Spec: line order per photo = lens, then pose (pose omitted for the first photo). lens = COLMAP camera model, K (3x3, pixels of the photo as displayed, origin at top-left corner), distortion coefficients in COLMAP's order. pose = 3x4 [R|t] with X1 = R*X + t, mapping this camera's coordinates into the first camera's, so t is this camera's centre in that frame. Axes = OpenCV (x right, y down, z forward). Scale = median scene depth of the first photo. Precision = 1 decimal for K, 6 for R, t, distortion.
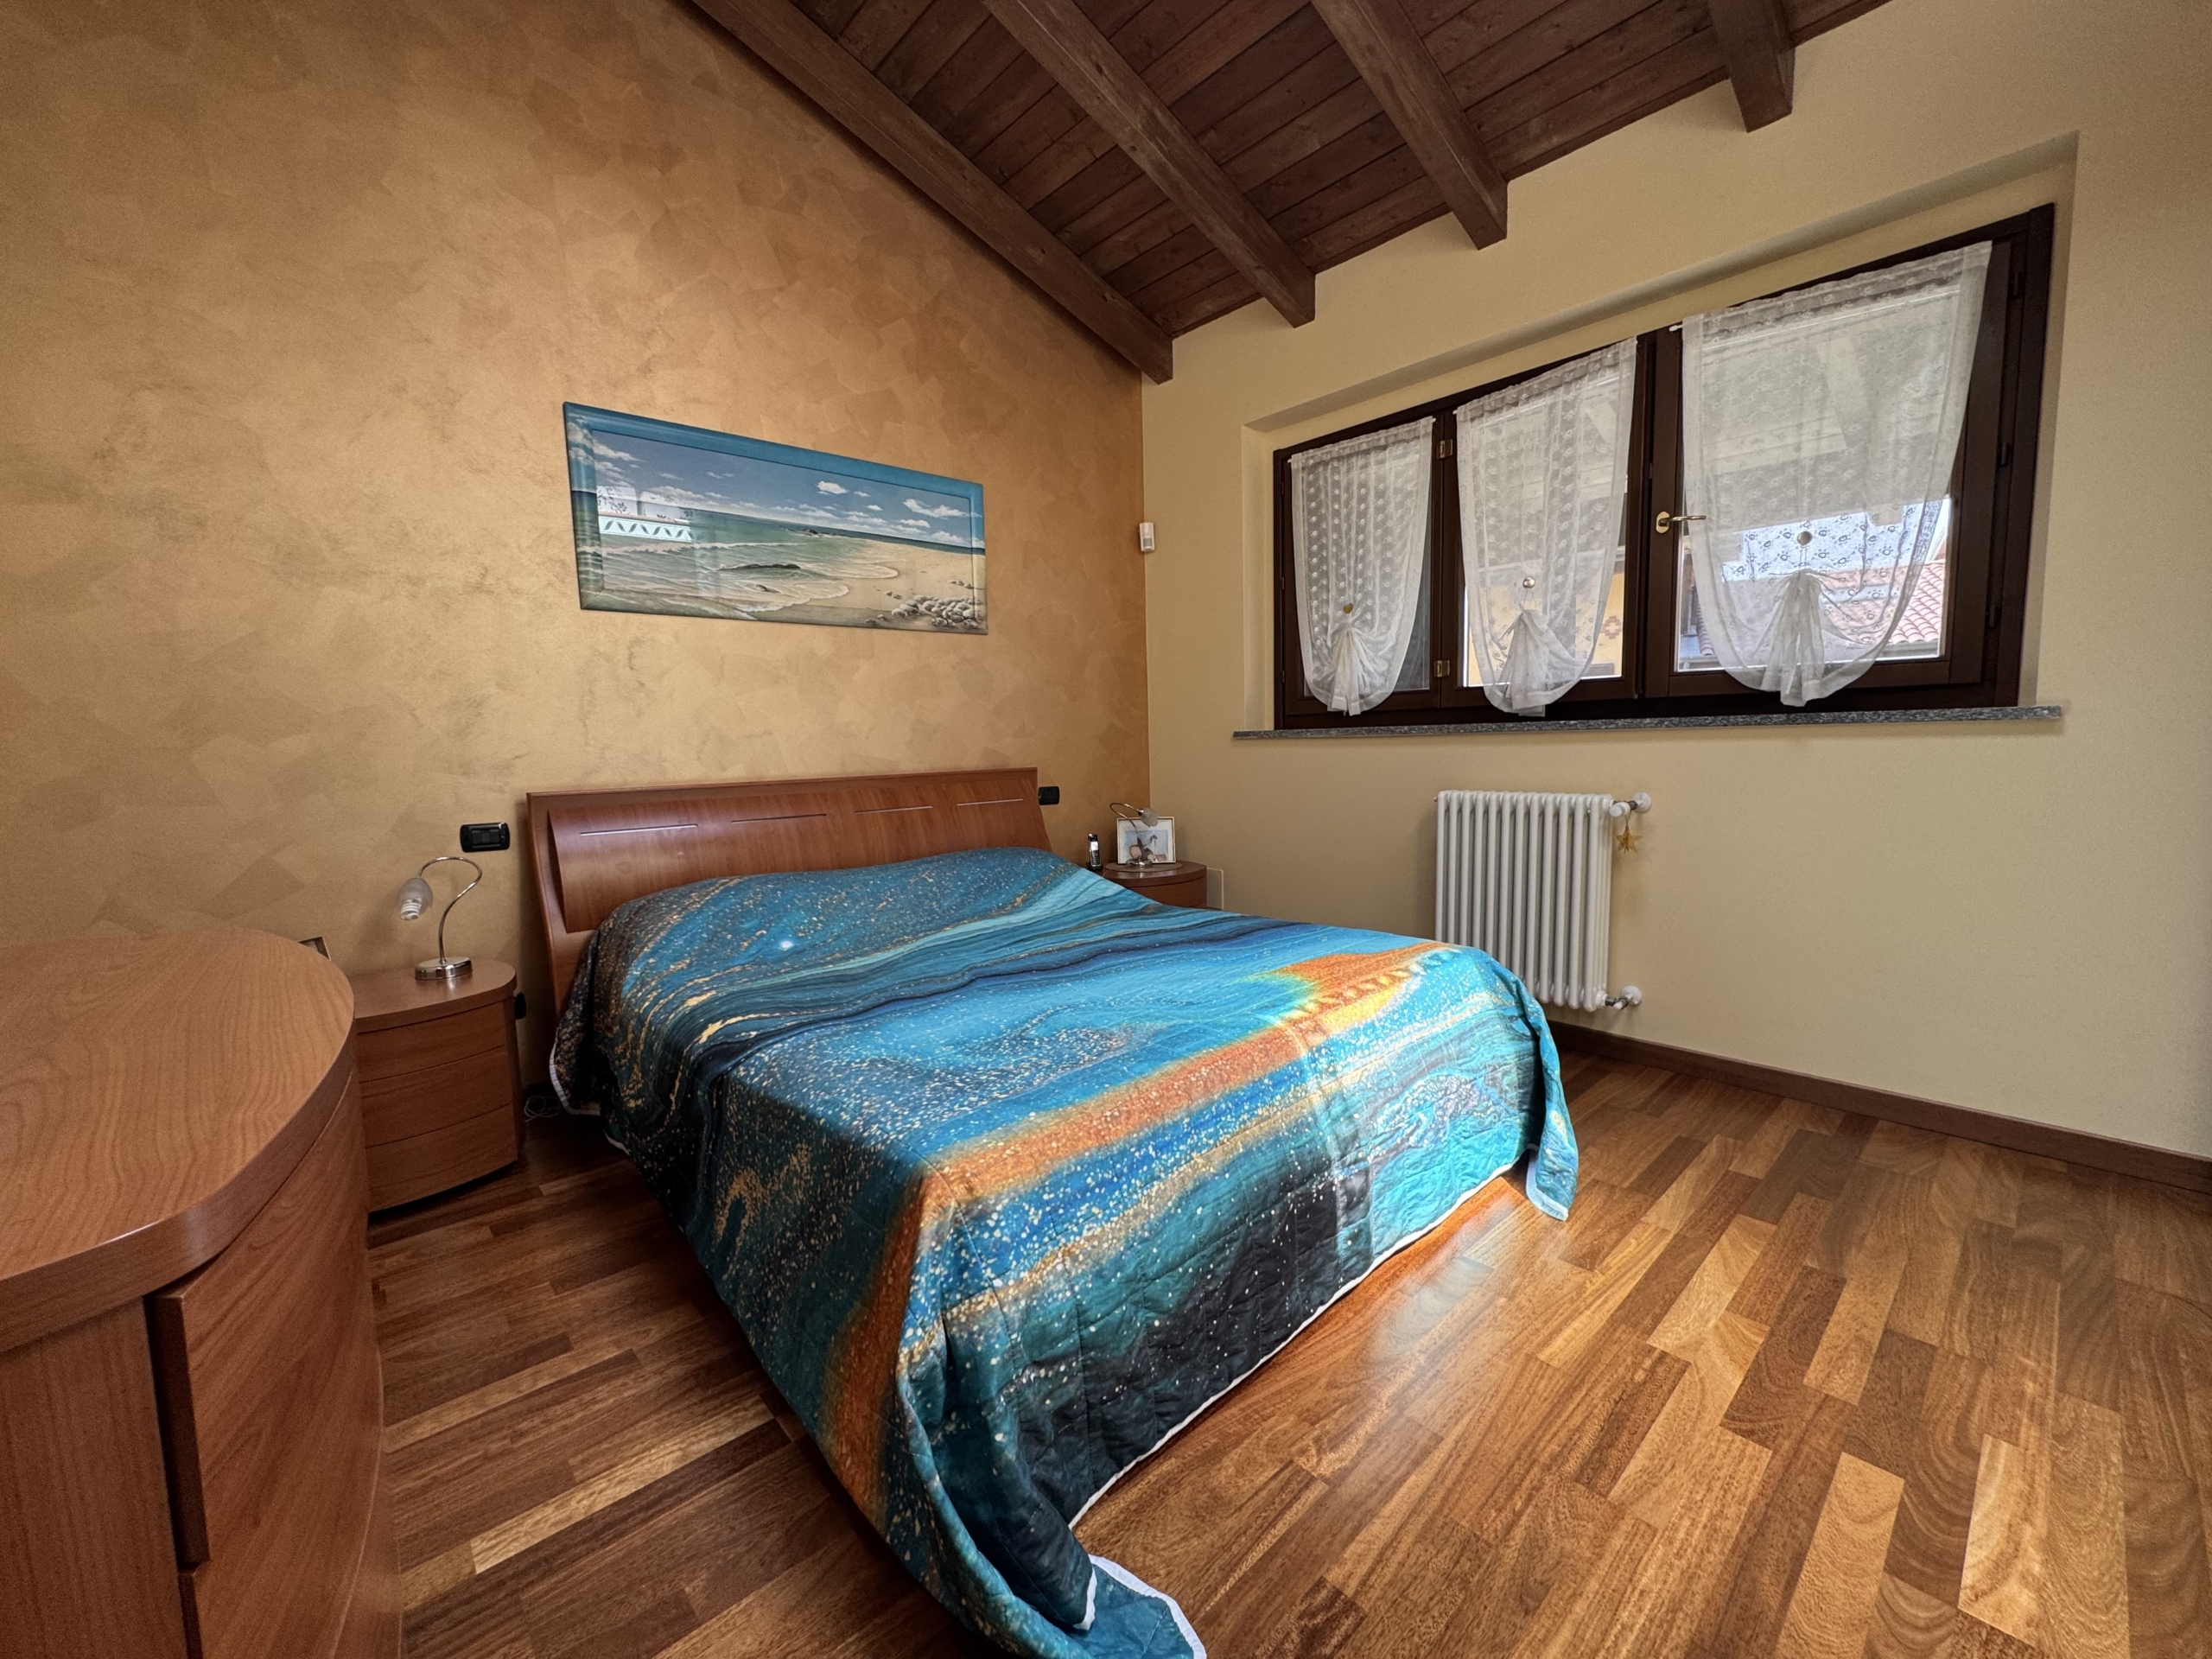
lens RADIAL K [[886.1, 0, 1104.9], [0, 886.1, 822.5], [0, 0, 1]] dist [-0.002705, 0.000705]
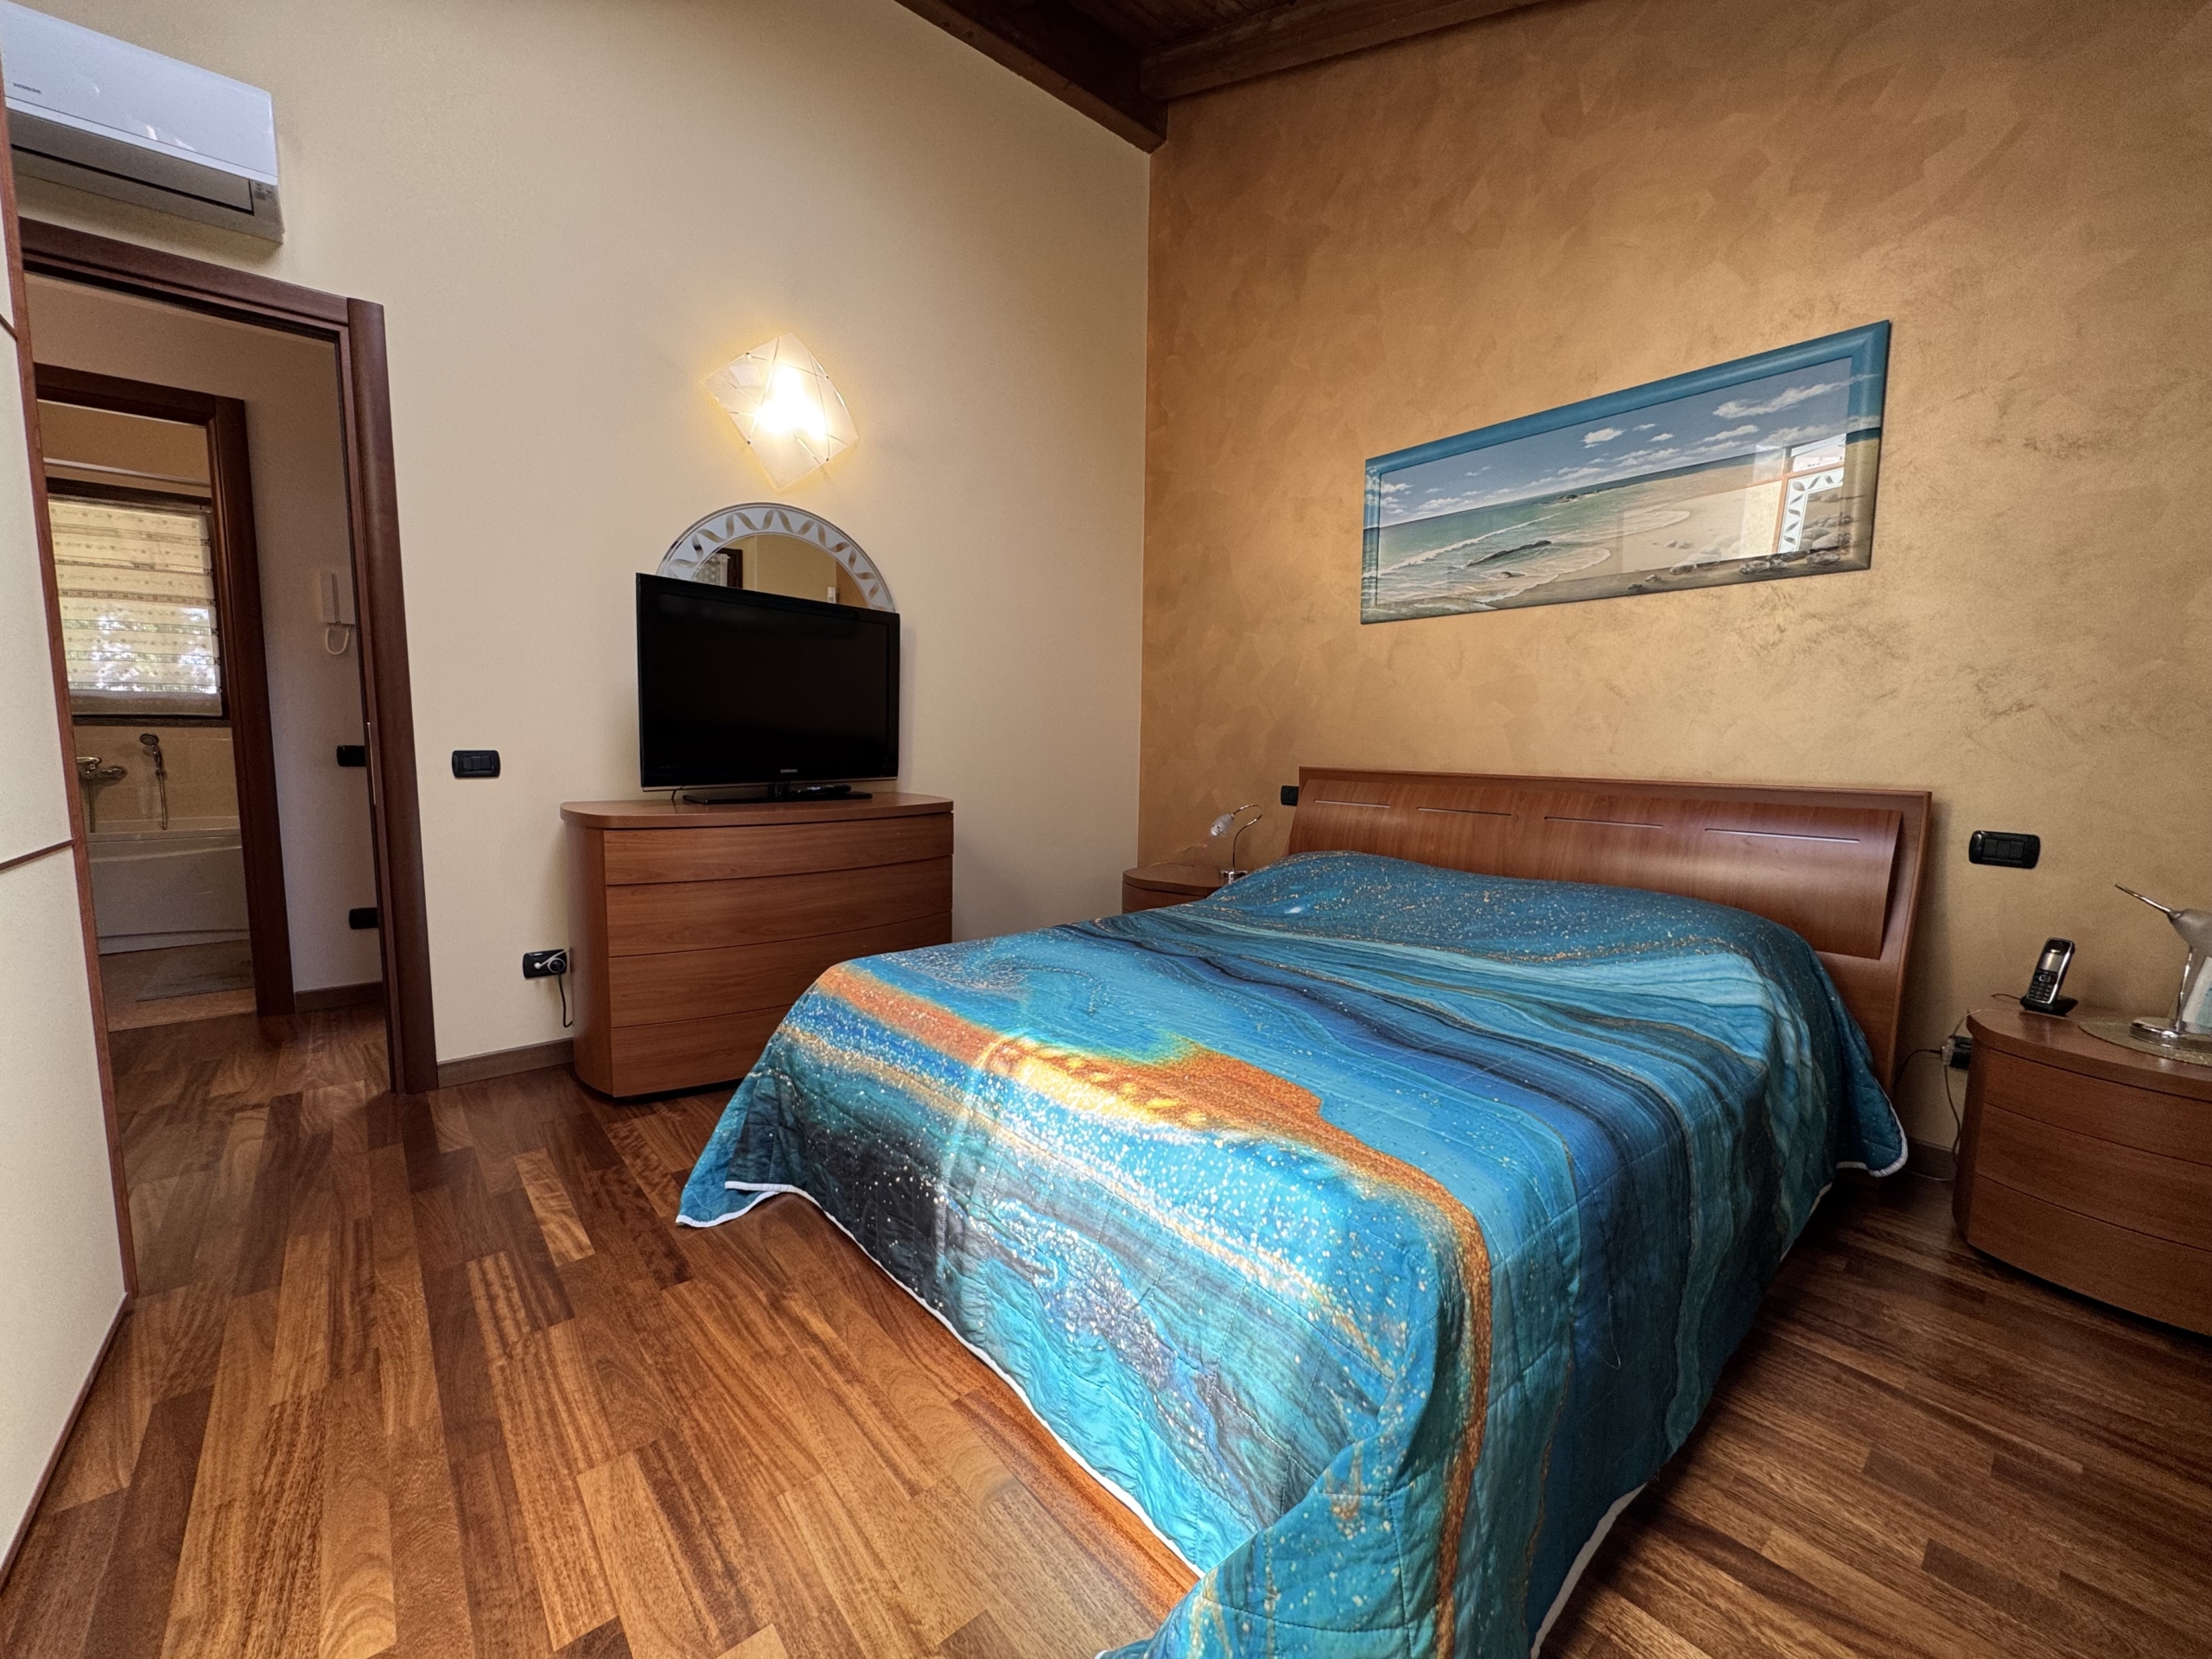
lens RADIAL K [[886.1, 0, 1104.9], [0, 886.1, 822.5], [0, 0, 1]] dist [-0.002705, 0.000705]
pose [[-0.025420, 0.119700, -0.992485, 0.911632], [-0.105867, 0.986900, 0.121738, -0.103019], [0.994055, 0.108166, -0.012415, 0.900373]]
